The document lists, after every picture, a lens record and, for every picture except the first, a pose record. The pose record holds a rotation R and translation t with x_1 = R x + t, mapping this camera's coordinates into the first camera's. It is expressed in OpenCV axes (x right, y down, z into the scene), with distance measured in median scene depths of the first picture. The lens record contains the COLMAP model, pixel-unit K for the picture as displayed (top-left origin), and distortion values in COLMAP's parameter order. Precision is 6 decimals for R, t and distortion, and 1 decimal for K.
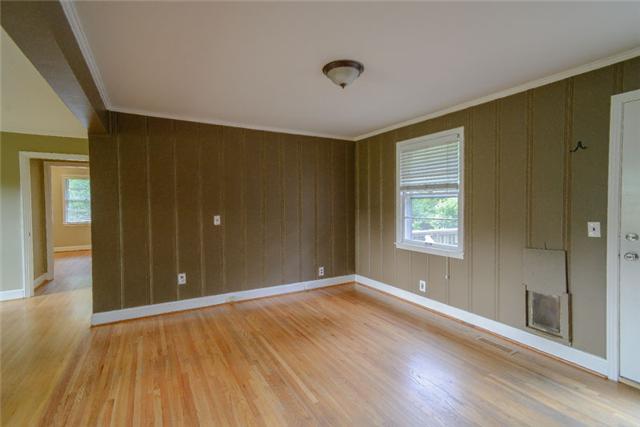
lens RADIAL K [[300.5, 0, 320.8], [0, 300.5, 209.9], [0, 0, 1]] dist [-0.000742, 0.020767]
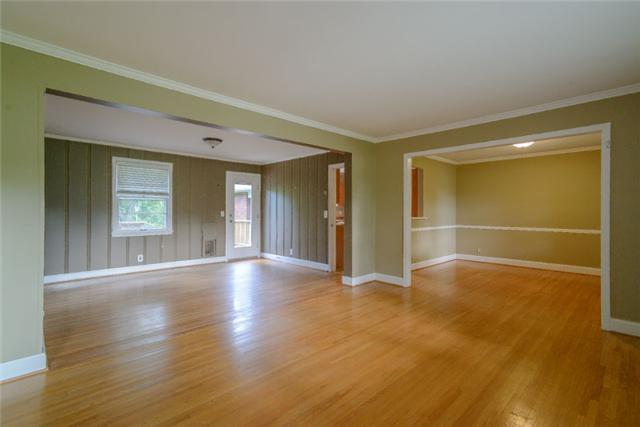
lens RADIAL K [[300.5, 0, 320.8], [0, 300.5, 209.9], [0, 0, 1]] dist [-0.000742, 0.020767]
pose [[-0.239016, 0.011557, 0.970947, -1.284895], [0.023114, 0.999714, -0.006209, 0.039277], [-0.970740, 0.020958, -0.239215, 0.454593]]
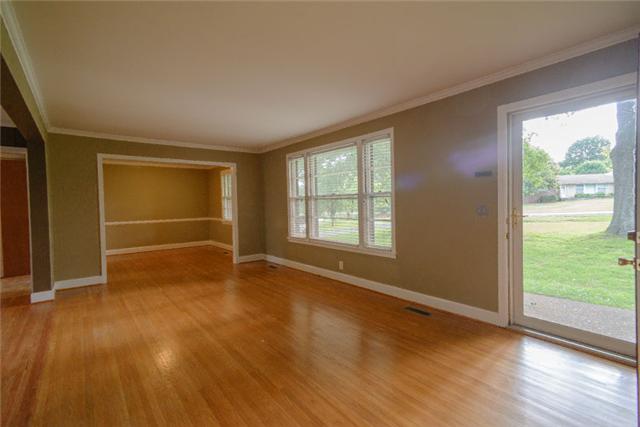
lens RADIAL K [[300.5, 0, 320.8], [0, 300.5, 209.9], [0, 0, 1]] dist [-0.000742, 0.020767]
pose [[-0.987949, 0.032102, -0.151413, -0.915747], [0.025414, 0.998623, 0.045902, 0.006408], [0.152678, 0.041500, -0.987404, 1.182963]]
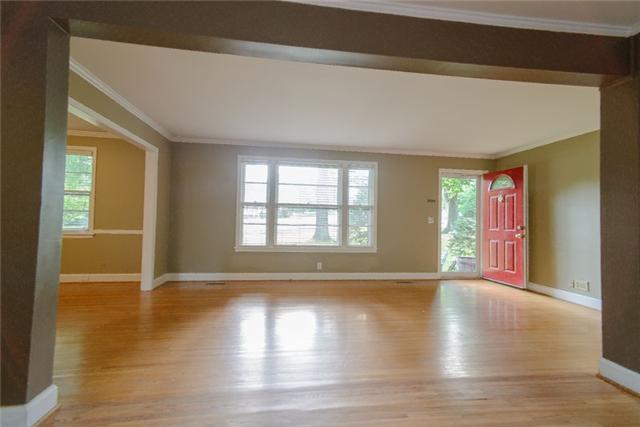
lens RADIAL K [[300.5, 0, 320.8], [0, 300.5, 209.9], [0, 0, 1]] dist [-0.000742, 0.020767]
pose [[-0.376770, -0.030644, -0.925800, 0.085614], [-0.040881, 0.999029, -0.016431, 0.049024], [0.925404, 0.031657, -0.377657, 0.555934]]
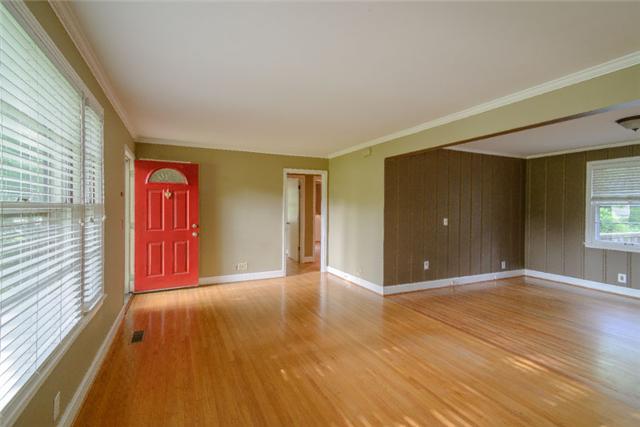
lens RADIAL K [[300.5, 0, 320.8], [0, 300.5, 209.9], [0, 0, 1]] dist [-0.000742, 0.020767]
pose [[0.997508, 0.016382, -0.068623, -0.781800], [-0.017378, 0.999752, -0.013937, 0.010331], [0.068377, 0.015095, 0.997545, -0.336812]]
